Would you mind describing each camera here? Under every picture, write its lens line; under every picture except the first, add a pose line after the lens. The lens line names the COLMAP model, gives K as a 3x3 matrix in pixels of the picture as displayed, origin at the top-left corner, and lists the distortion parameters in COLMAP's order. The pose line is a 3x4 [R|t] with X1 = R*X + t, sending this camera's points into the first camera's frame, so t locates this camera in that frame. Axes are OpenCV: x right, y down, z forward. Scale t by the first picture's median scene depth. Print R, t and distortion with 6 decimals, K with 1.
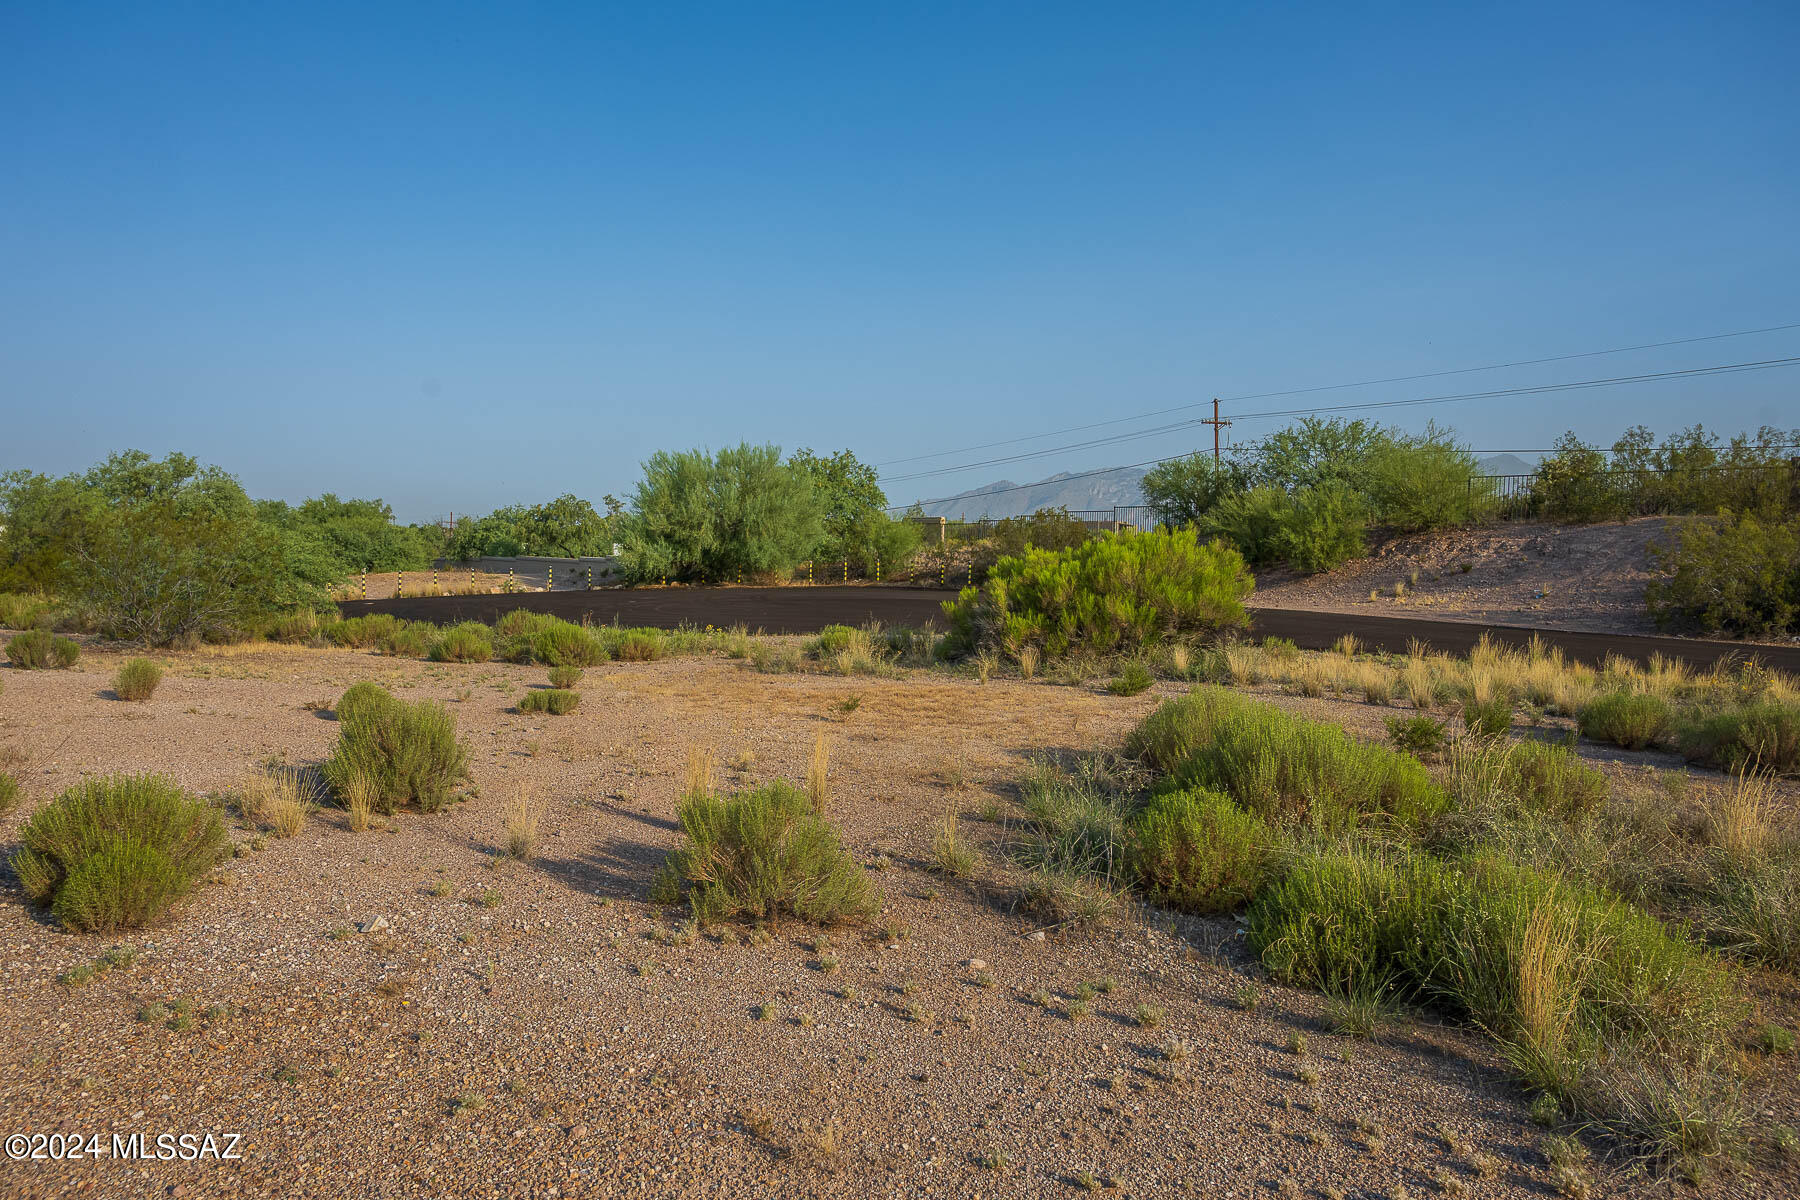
lens RADIAL K [[1216.1, 0, 896.3], [0, 1216.1, 594.8], [0, 0, 1]] dist [-0.010841, -0.000177]
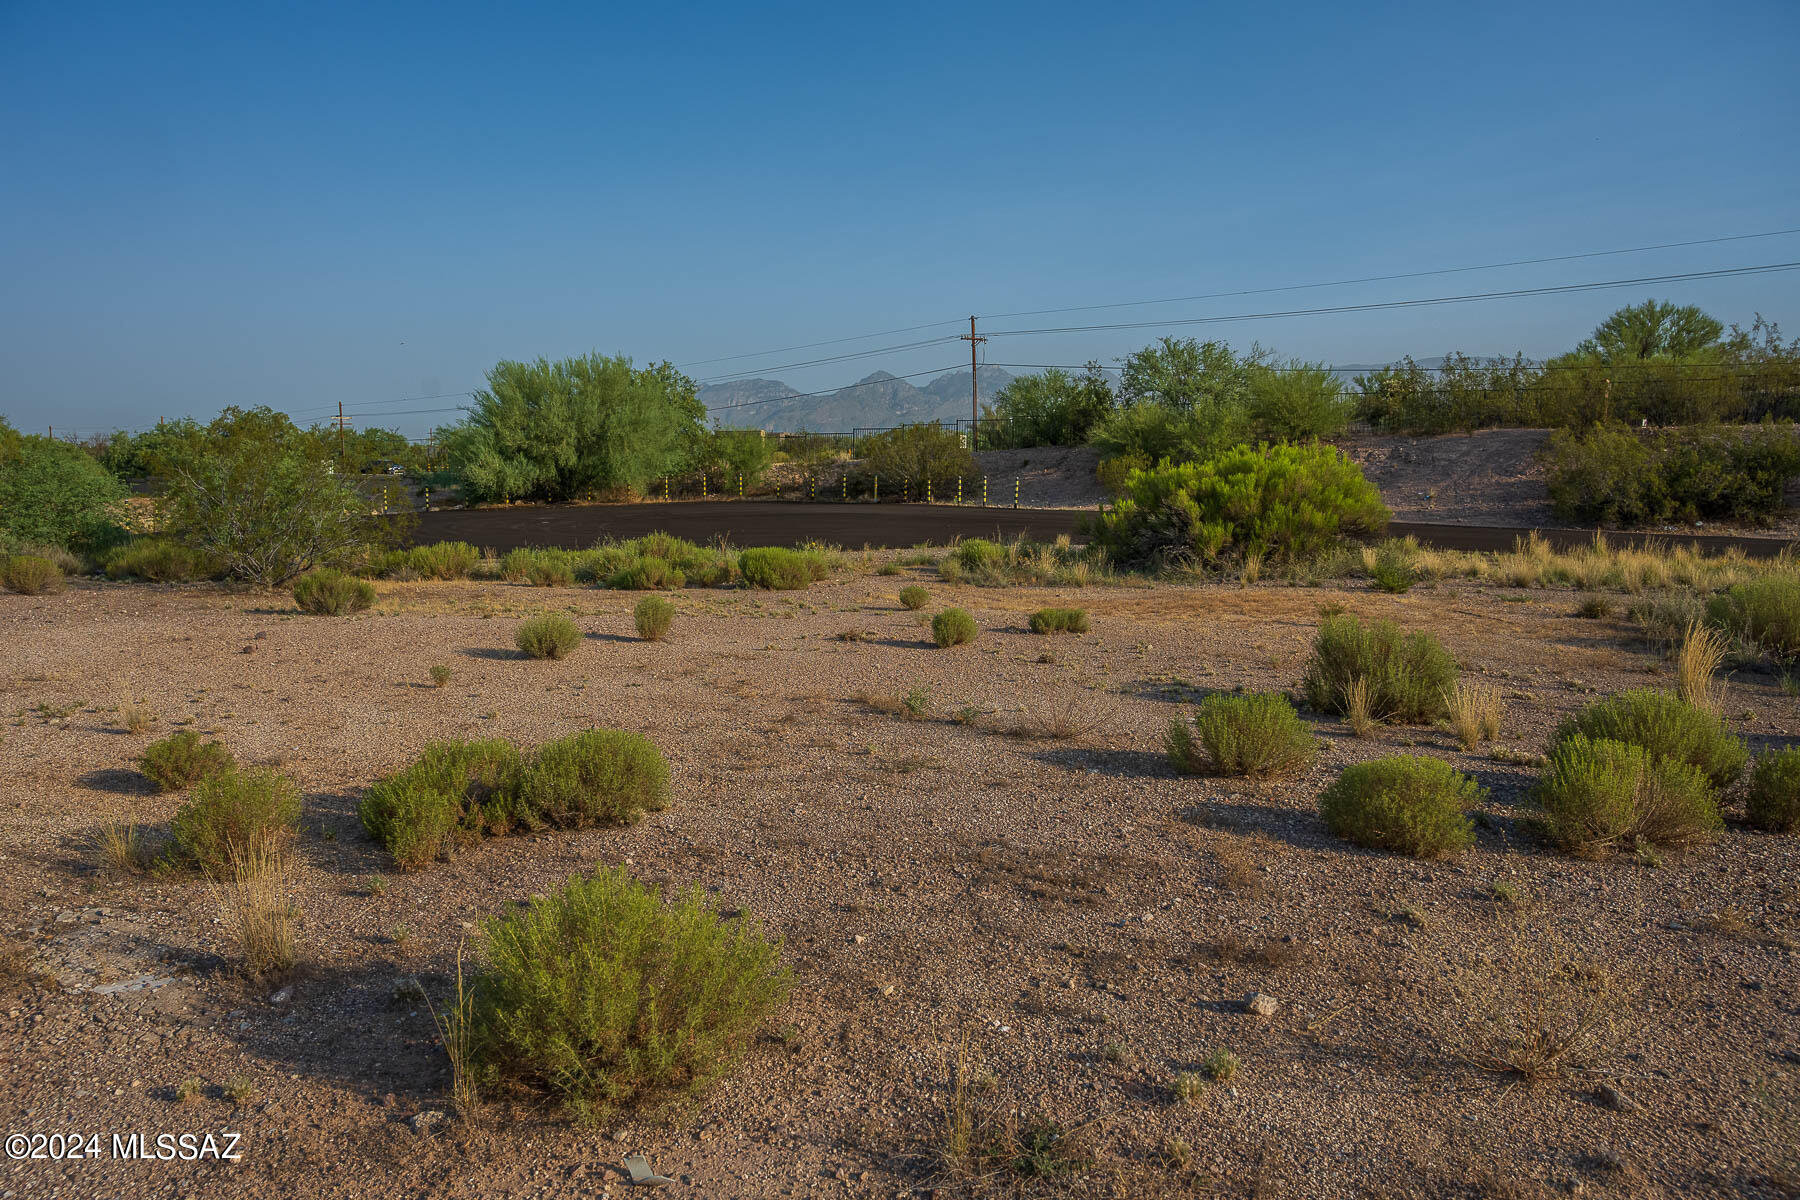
lens RADIAL K [[1216.1, 0, 840.6], [0, 1216.1, 578.0], [0, 0, 1]] dist [-0.010841, -0.000177]
pose [[0.956713, -0.038185, 0.288516, -0.225378], [0.021202, 0.997866, 0.061763, -0.003856], [-0.290259, -0.052972, 0.955481, 0.028657]]
